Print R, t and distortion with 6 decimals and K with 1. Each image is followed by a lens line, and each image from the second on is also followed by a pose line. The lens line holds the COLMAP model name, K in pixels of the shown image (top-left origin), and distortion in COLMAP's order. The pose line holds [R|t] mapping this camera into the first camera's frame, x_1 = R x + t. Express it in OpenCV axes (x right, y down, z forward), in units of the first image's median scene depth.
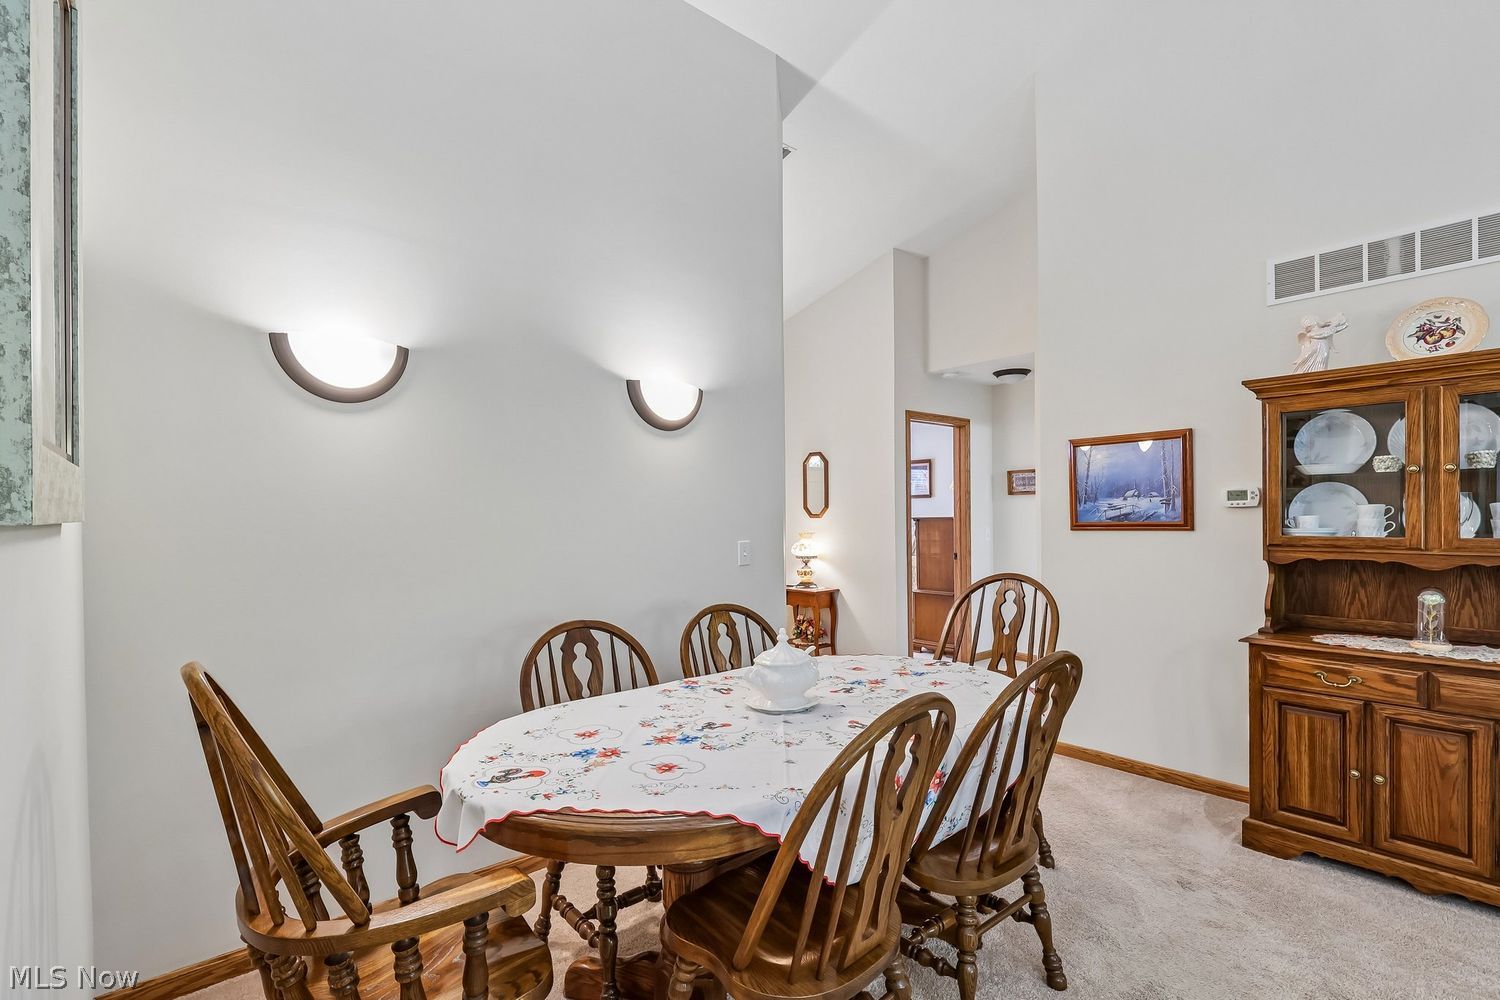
lens RADIAL K [[695.9, 0, 746.1], [0, 695.9, 515.1], [0, 0, 1]] dist [0.000190, 0.000757]
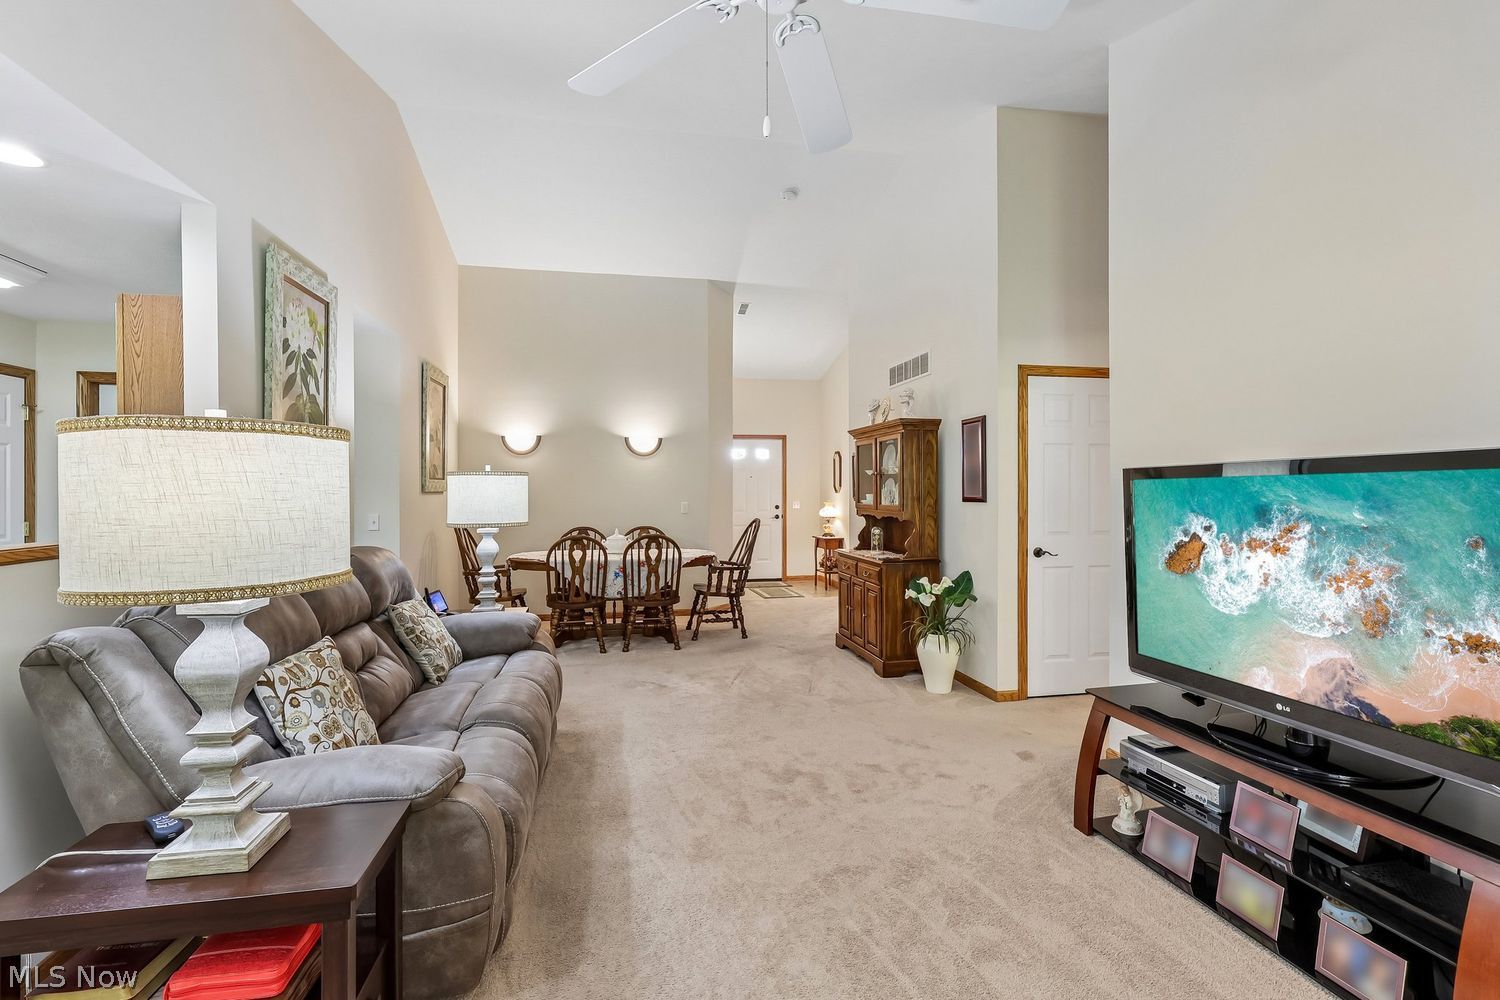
lens RADIAL K [[695.9, 0, 750.0], [0, 695.9, 493.3], [0, 0, 1]] dist [0.000190, 0.000757]
pose [[0.877424, 0.012010, -0.479565, 0.695973], [-0.008567, 0.999919, 0.009367, -0.008614], [0.479638, -0.004111, 0.877457, -0.482749]]
